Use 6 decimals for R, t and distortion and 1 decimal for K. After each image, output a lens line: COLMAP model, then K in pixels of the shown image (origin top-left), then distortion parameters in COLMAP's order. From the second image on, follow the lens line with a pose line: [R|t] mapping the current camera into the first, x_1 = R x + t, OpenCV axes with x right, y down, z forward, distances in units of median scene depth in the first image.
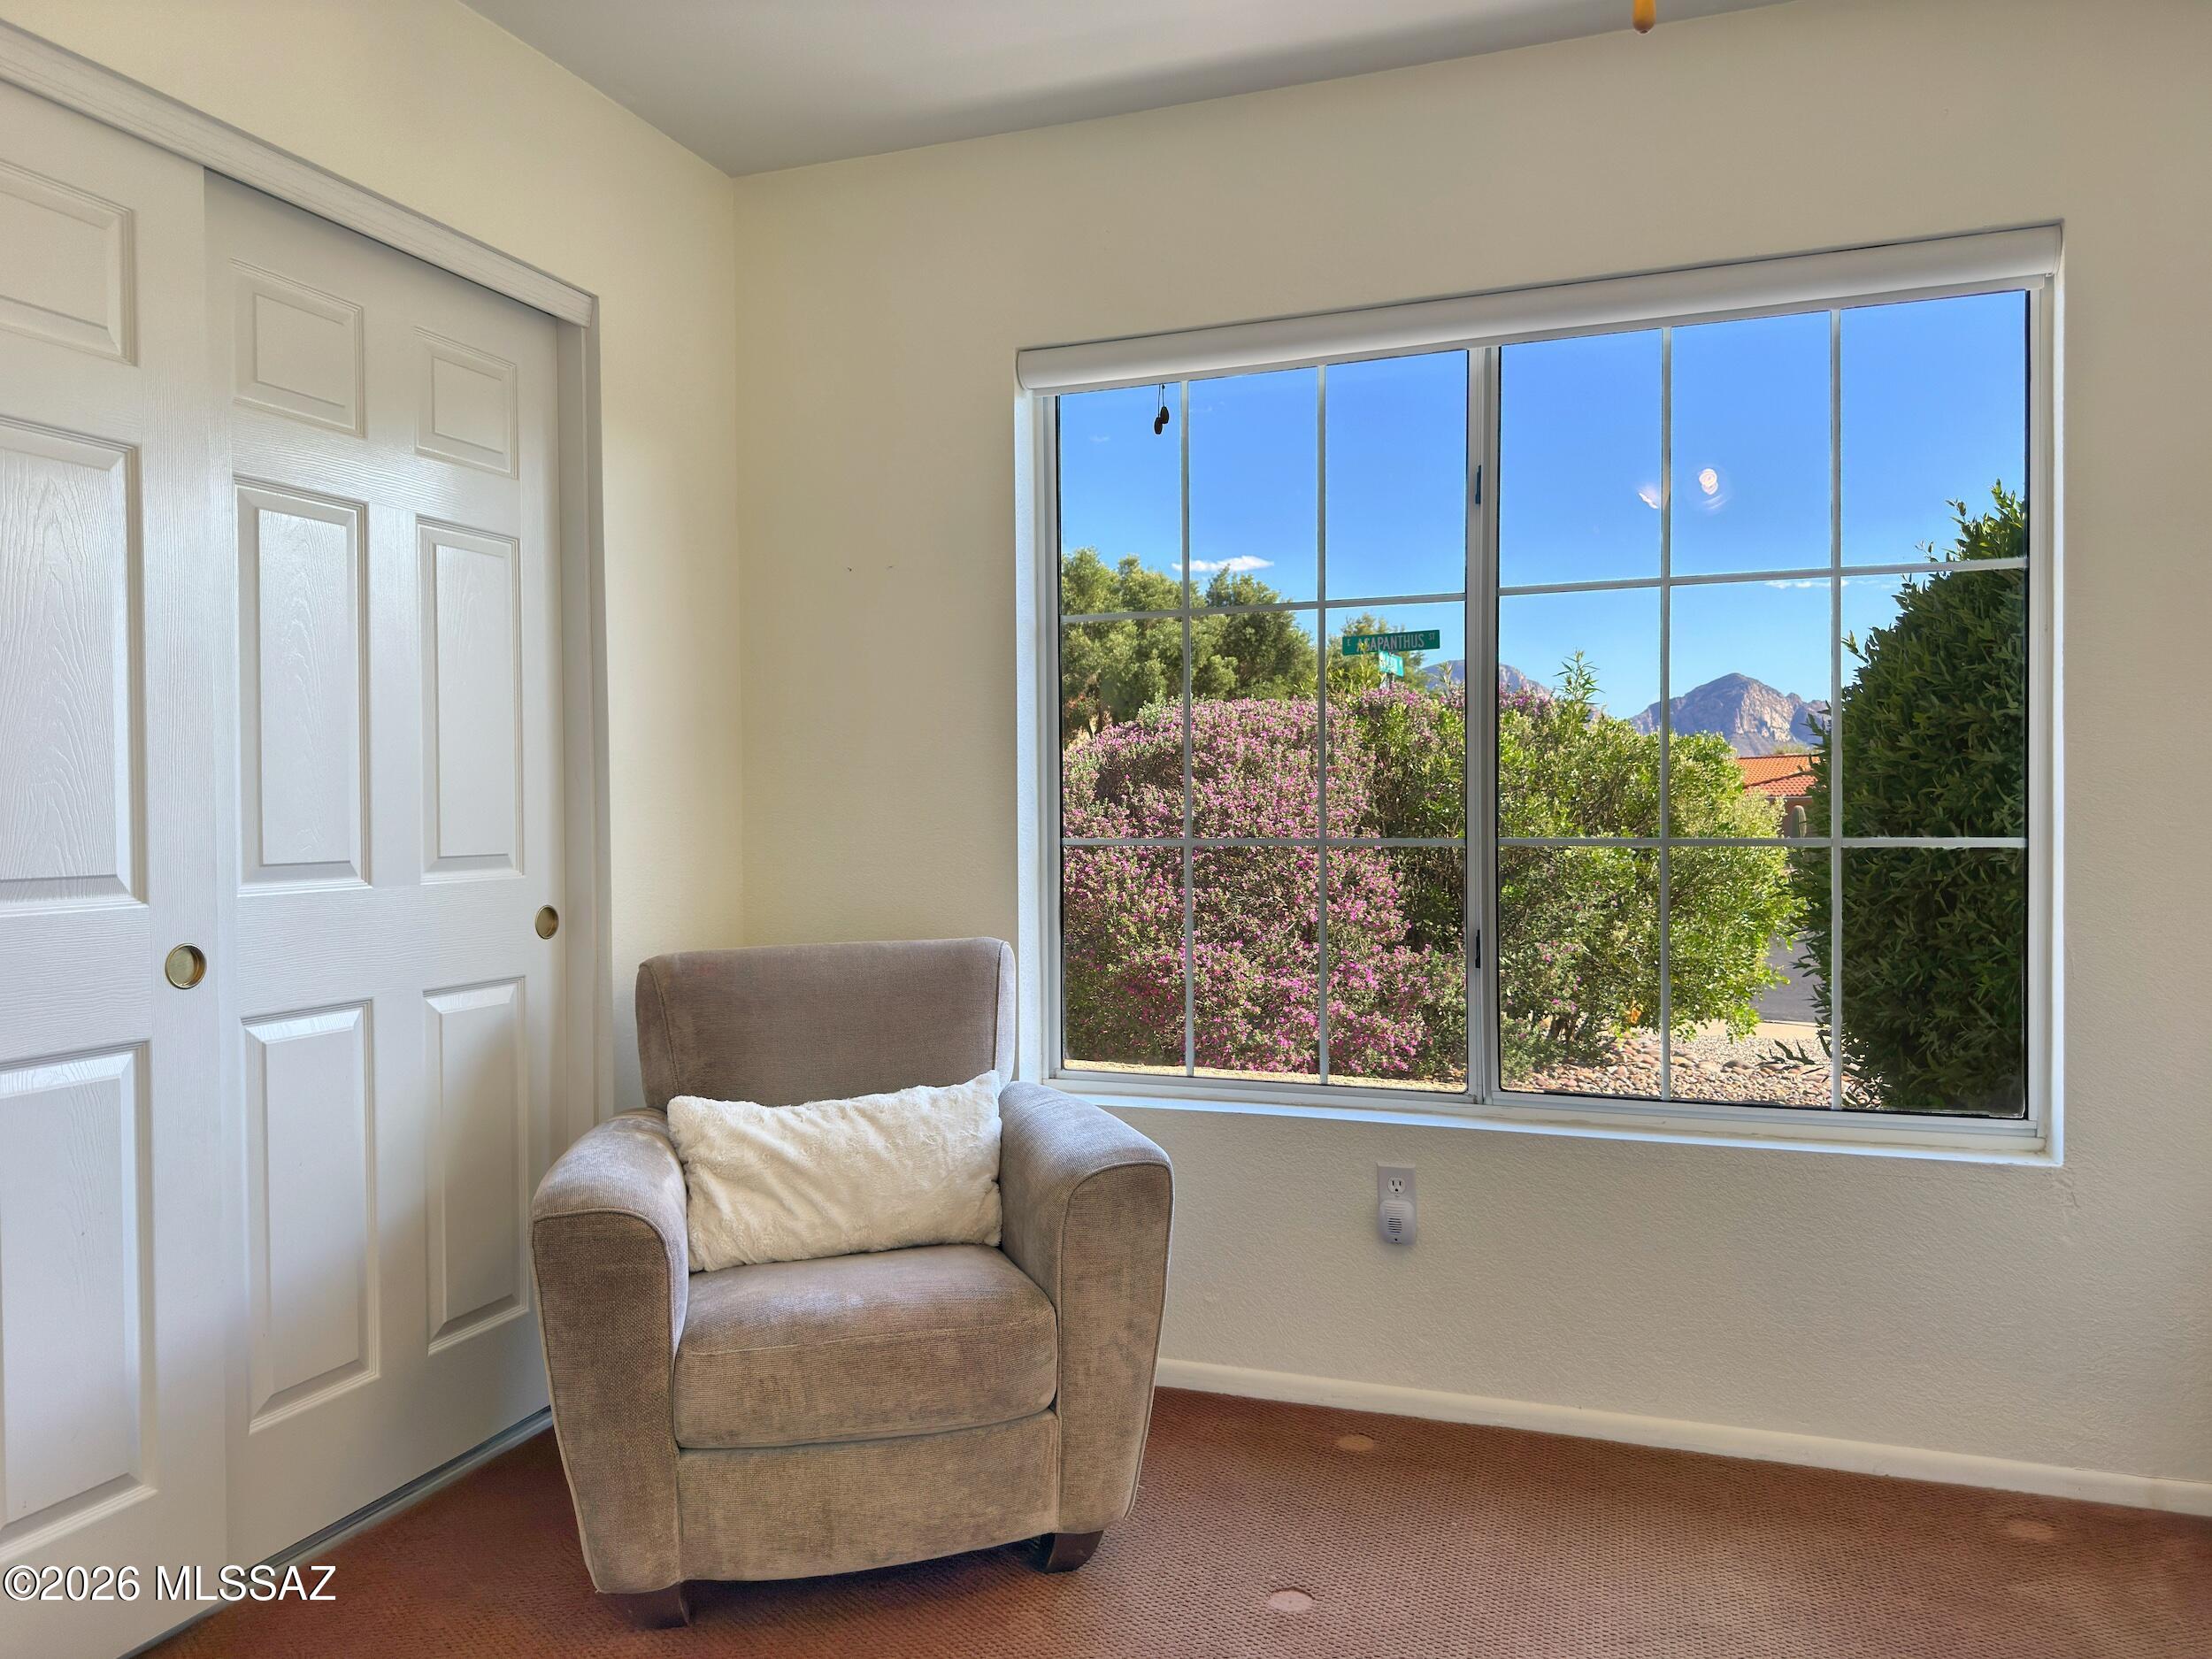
lens RADIAL K [[1568.1, 0, 1105.9], [0, 1568.1, 814.8], [0, 0, 1]] dist [0.023734, -0.017775]
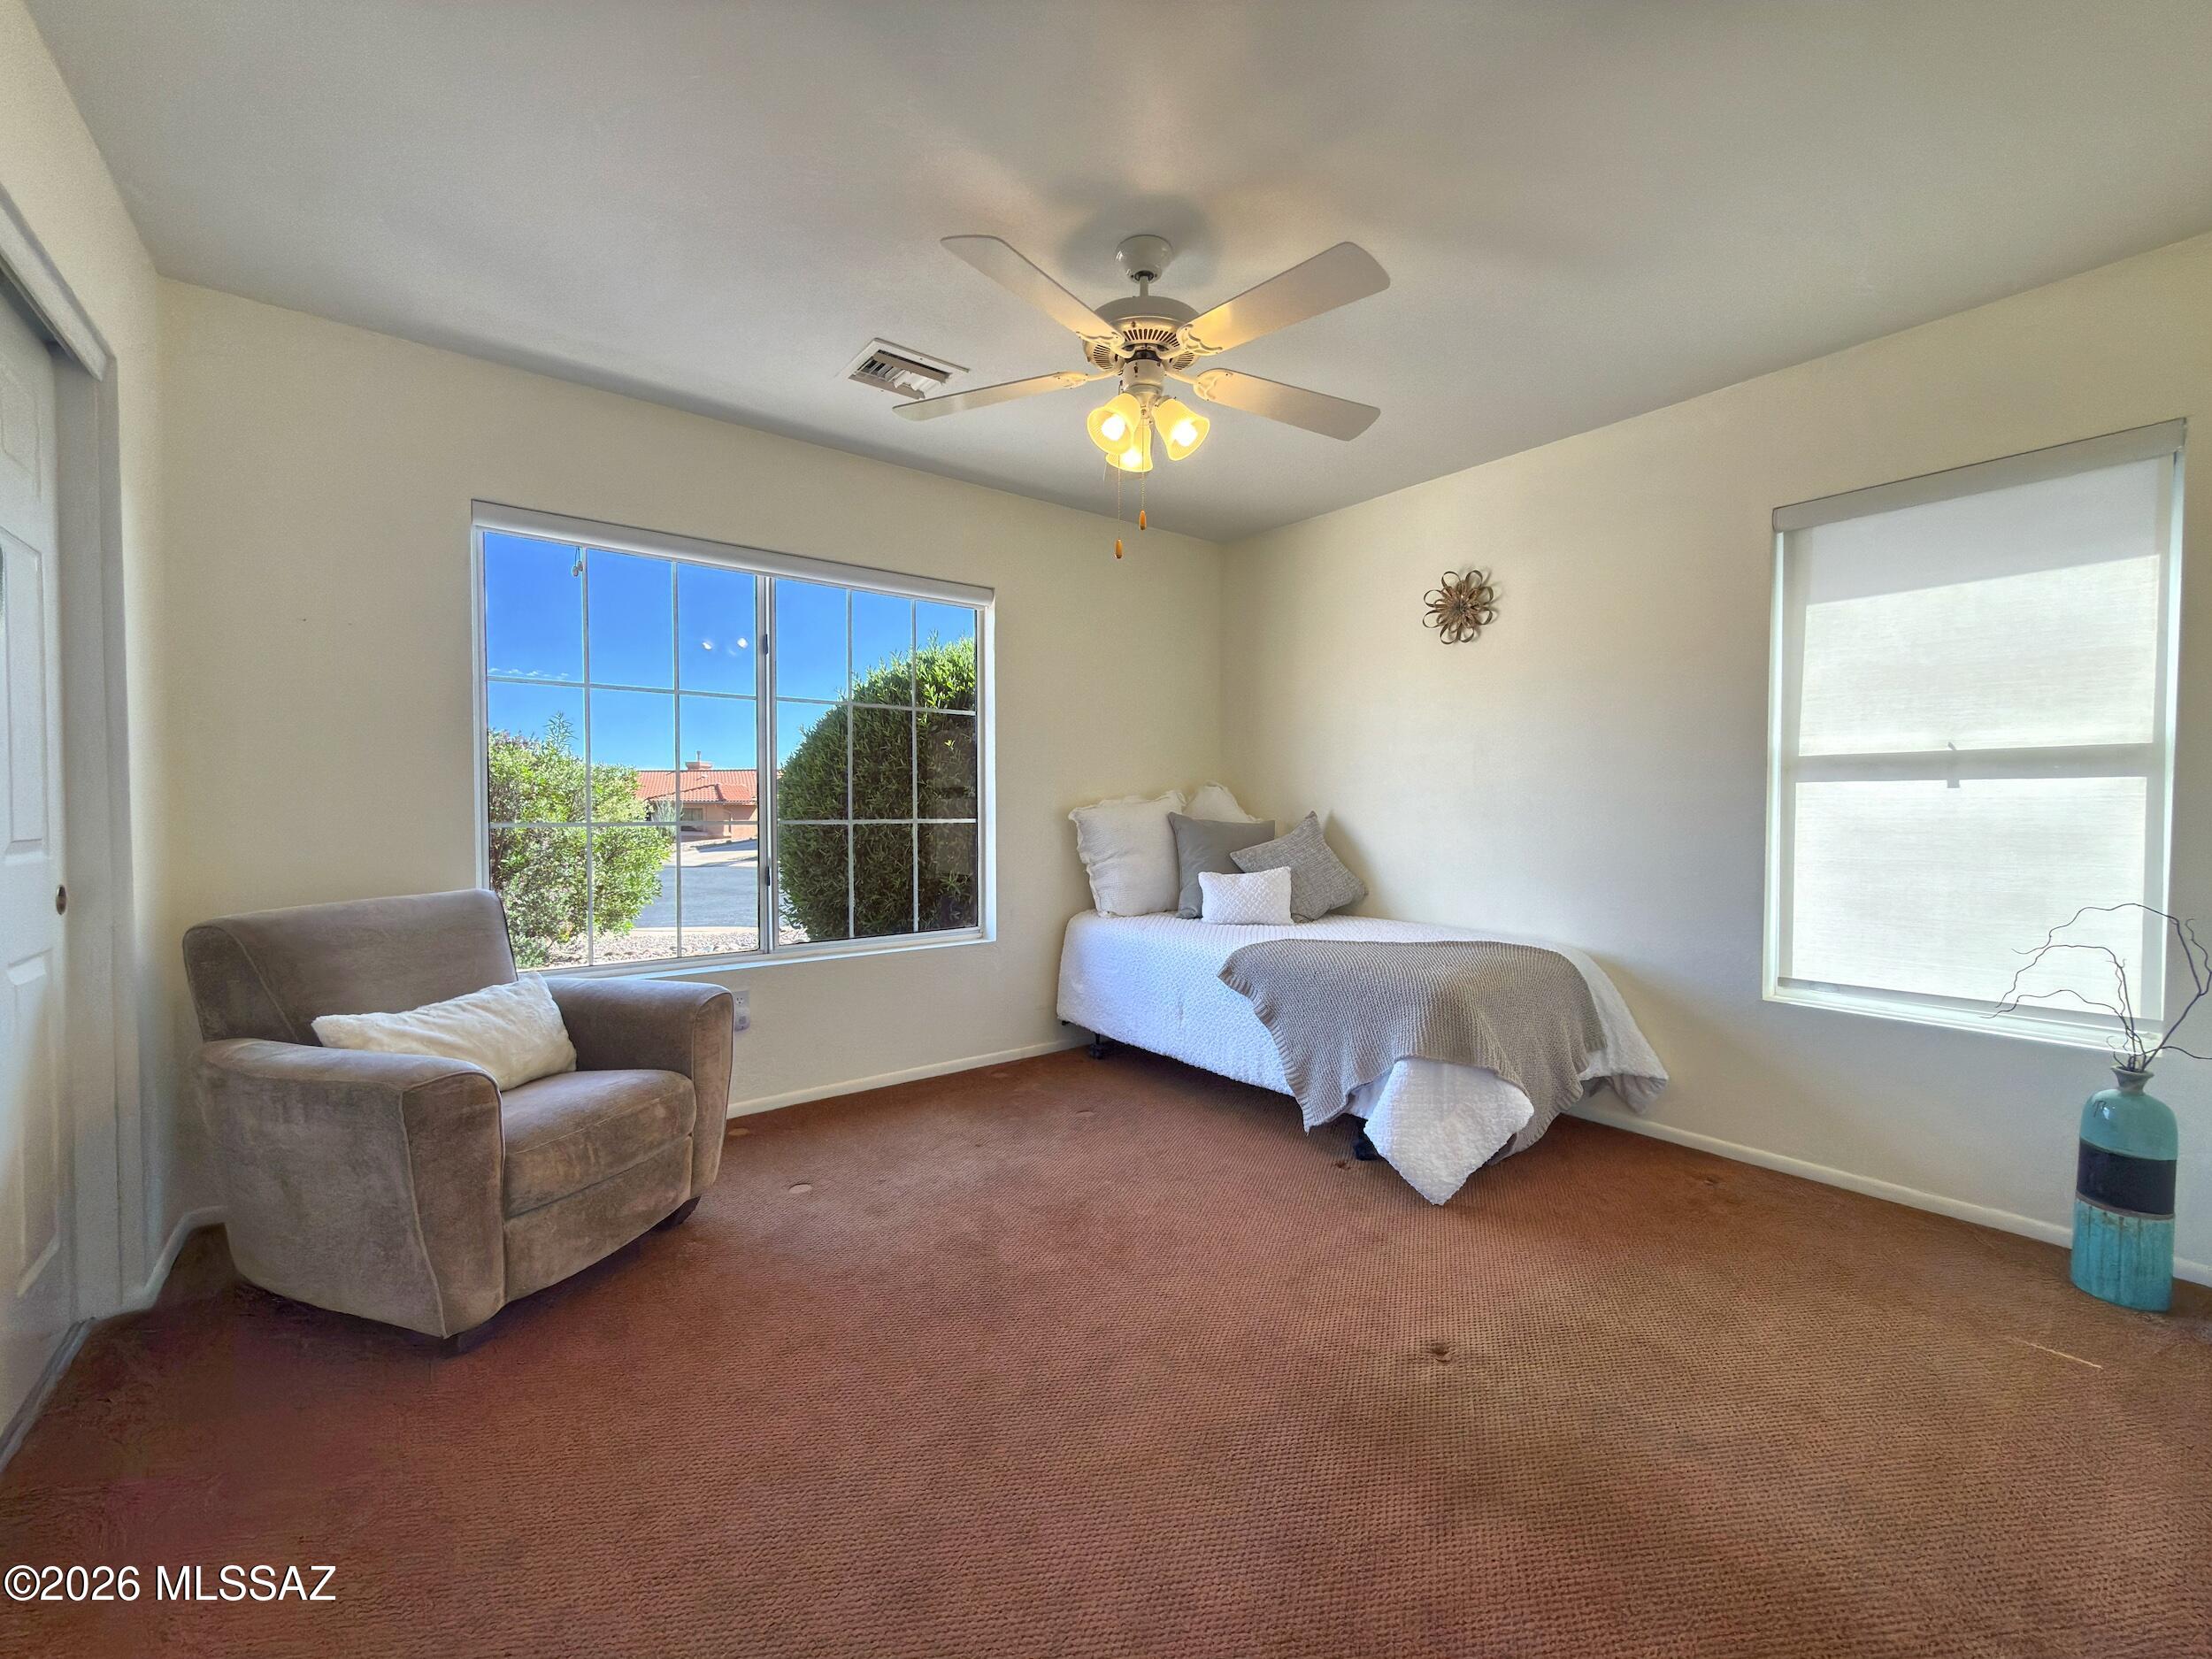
lens RADIAL K [[891.7, 0, 1100.2], [0, 891.7, 815.4], [0, 0, 1]] dist [0.002995, -0.000599]
pose [[0.532718, -0.000348, 0.846292, -0.571726], [-0.001578, 0.999998, 0.001405, 0.006842], [-0.846291, -0.002084, 0.532717, 0.041864]]
